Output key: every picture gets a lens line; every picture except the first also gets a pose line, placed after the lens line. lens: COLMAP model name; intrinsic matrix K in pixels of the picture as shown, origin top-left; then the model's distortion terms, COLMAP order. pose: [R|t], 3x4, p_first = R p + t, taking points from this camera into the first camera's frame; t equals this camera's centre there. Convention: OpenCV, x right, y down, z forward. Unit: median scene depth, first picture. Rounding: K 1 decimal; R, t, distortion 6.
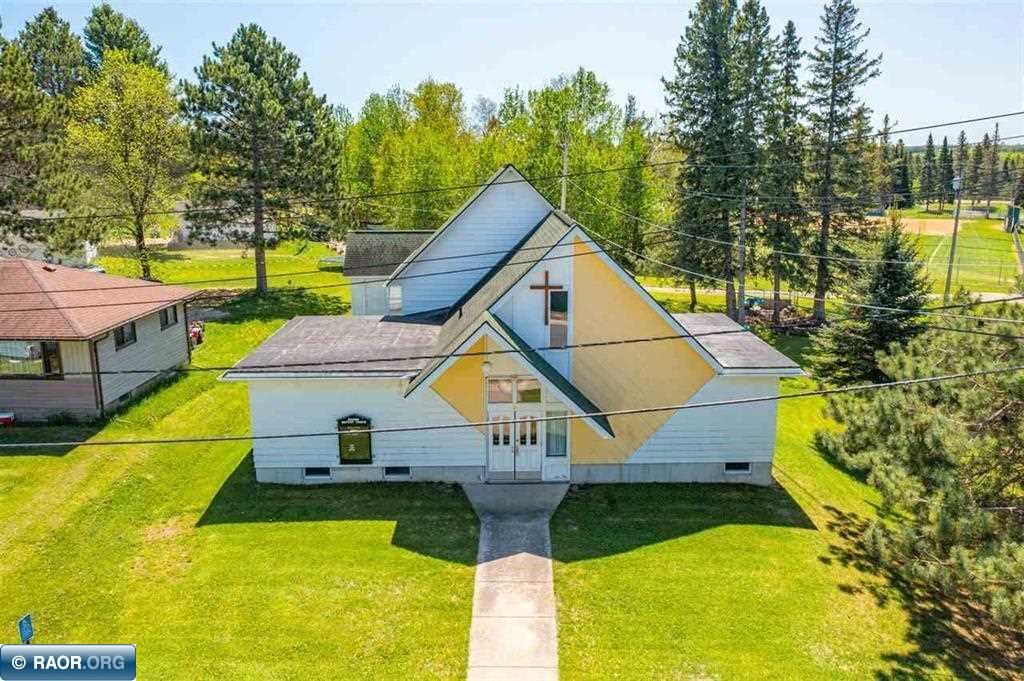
lens RADIAL K [[825.4, 0, 512.0], [0, 825.4, 333.0], [0, 0, 1]] dist [-0.016980, 0.004208]
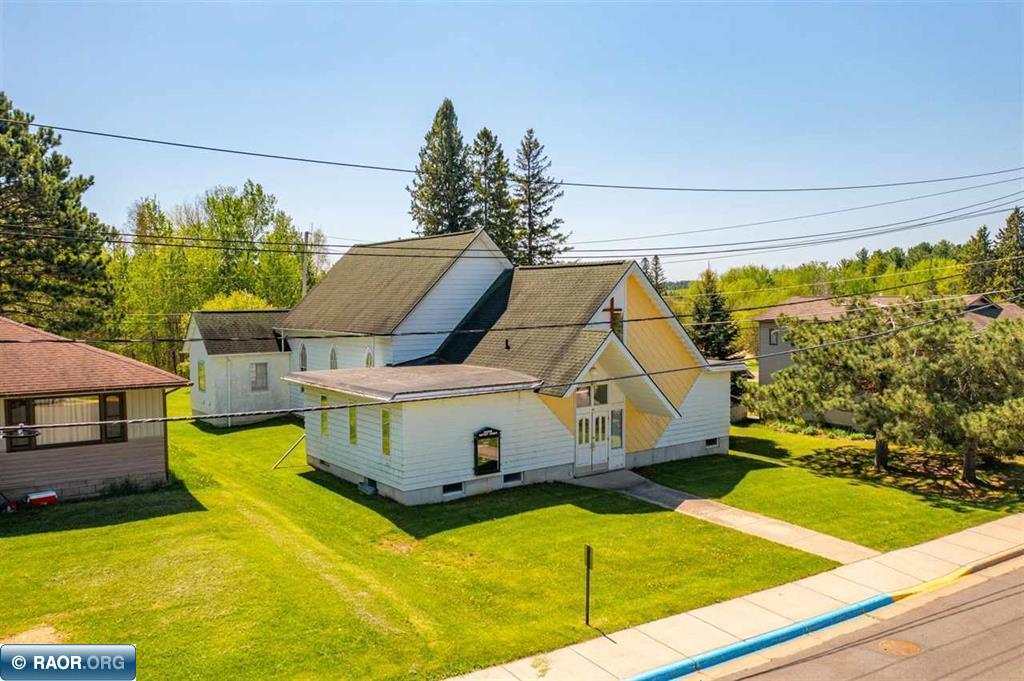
lens RADIAL K [[825.4, 0, 512.0], [0, 825.4, 333.0], [0, 0, 1]] dist [-0.016980, 0.004208]
pose [[0.805244, -0.026981, 0.592329, -0.808997], [0.126168, 0.983884, -0.126703, 0.117152], [-0.579364, 0.176760, 0.795671, 0.072110]]
